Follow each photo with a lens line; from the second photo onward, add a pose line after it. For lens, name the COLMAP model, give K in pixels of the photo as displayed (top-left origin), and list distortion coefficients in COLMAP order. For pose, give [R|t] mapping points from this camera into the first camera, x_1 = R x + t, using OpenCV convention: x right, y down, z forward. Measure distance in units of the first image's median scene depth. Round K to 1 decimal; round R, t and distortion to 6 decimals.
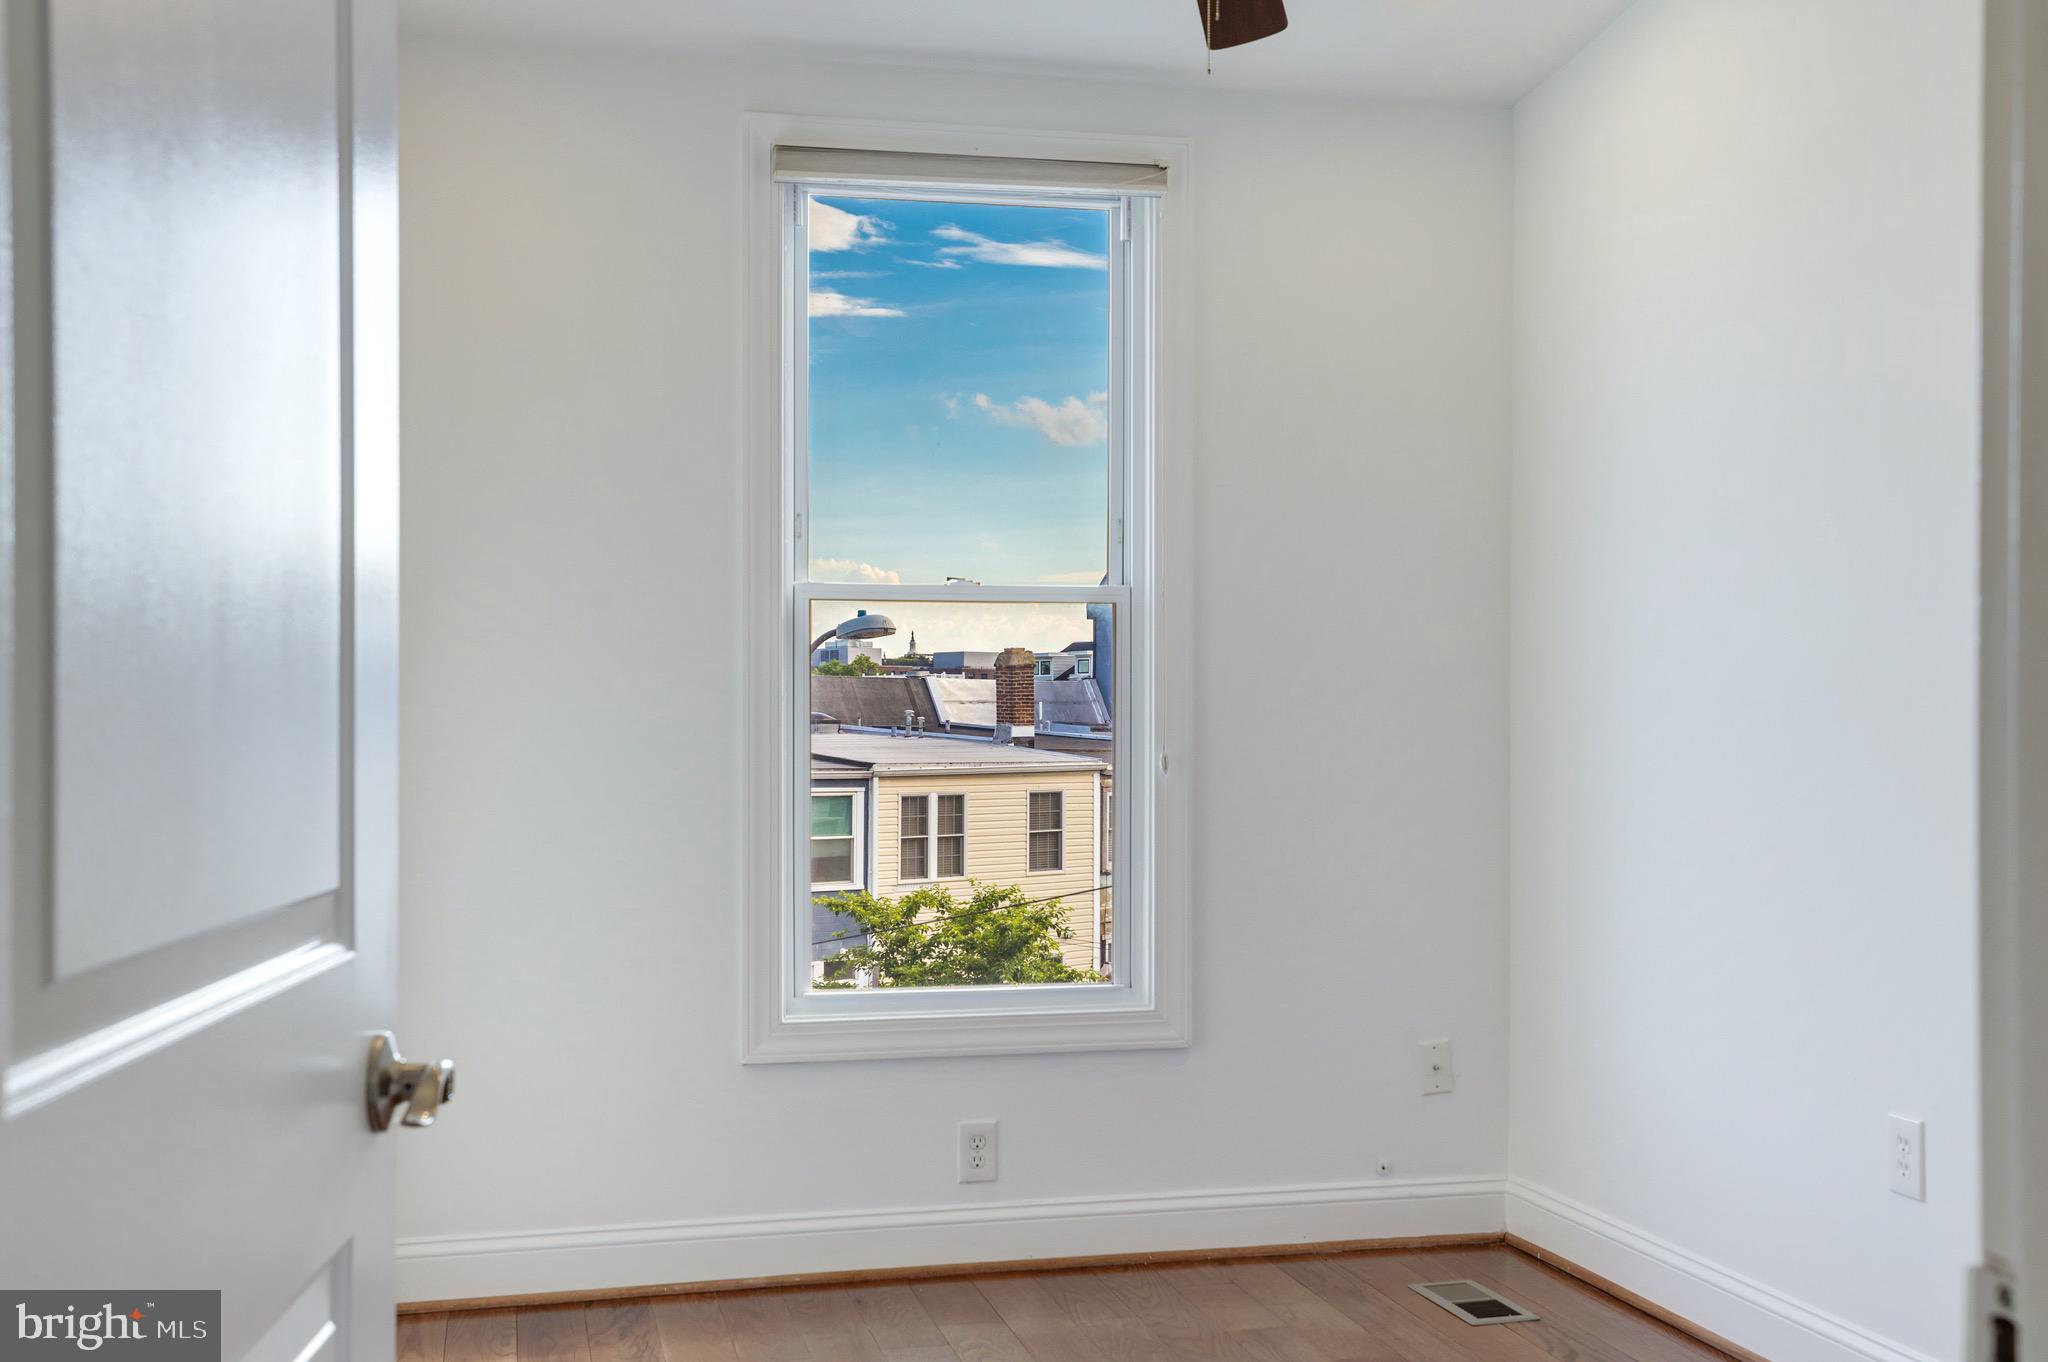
lens RADIAL K [[2462.6, 0, 1022.8], [0, 2462.6, 683.5], [0, 0, 1]] dist [0.024718, 0.000000]
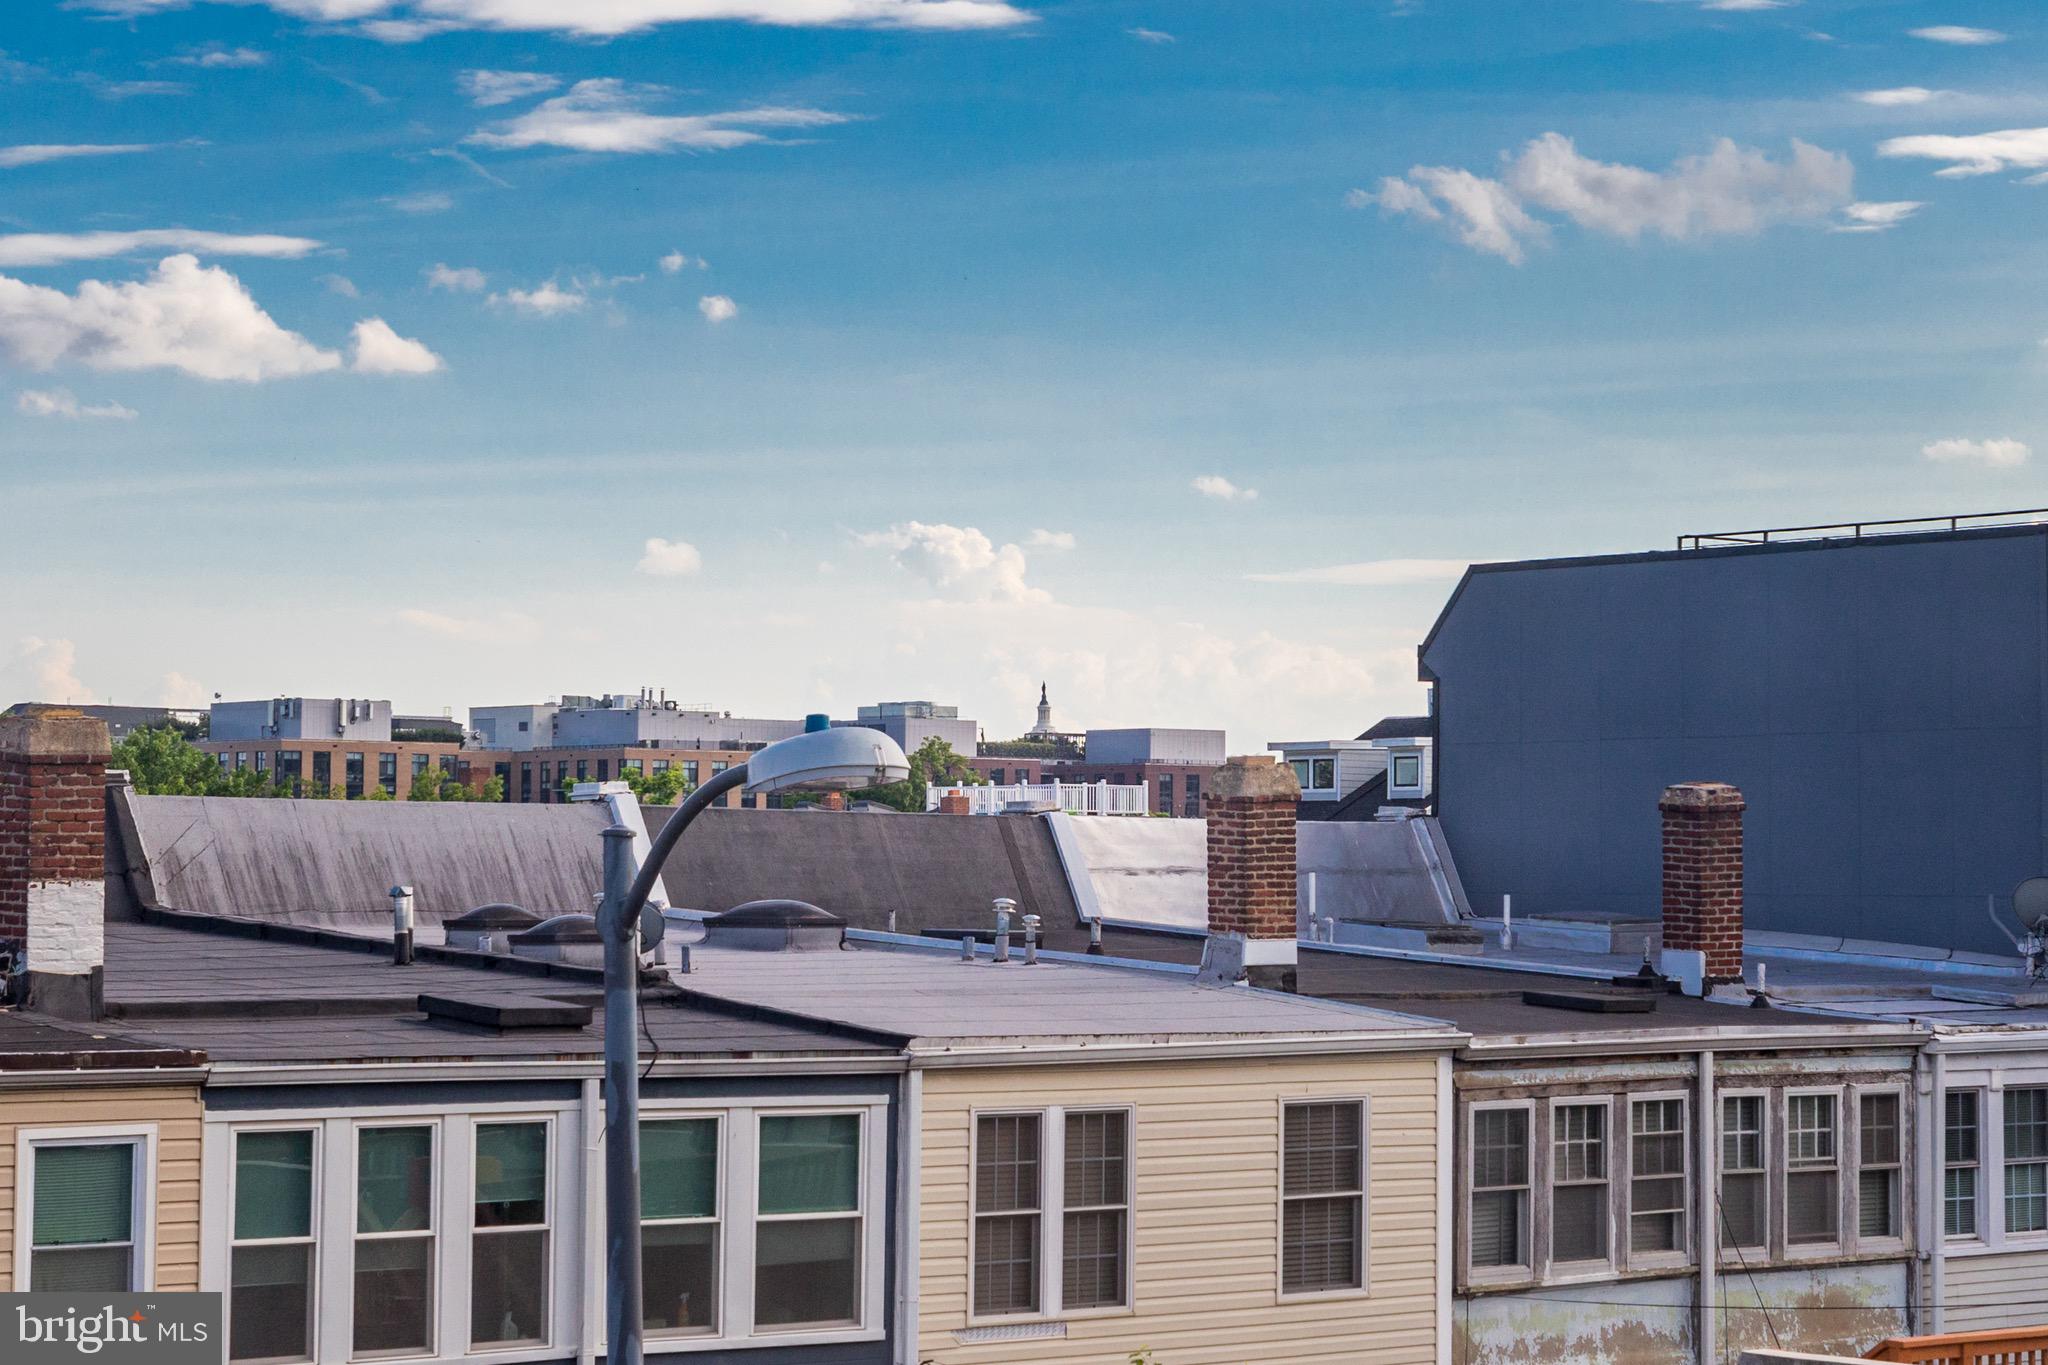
lens RADIAL K [[2462.6, 0, 1031.9], [0, 2462.6, 672.5], [0, 0, 1]] dist [0.024718, 0.000000]
pose [[0.994493, 0.005967, -0.104633, 0.003383], [-0.003014, 0.999593, 0.028354, -0.040952], [0.104760, -0.027883, 0.994107, 0.577466]]
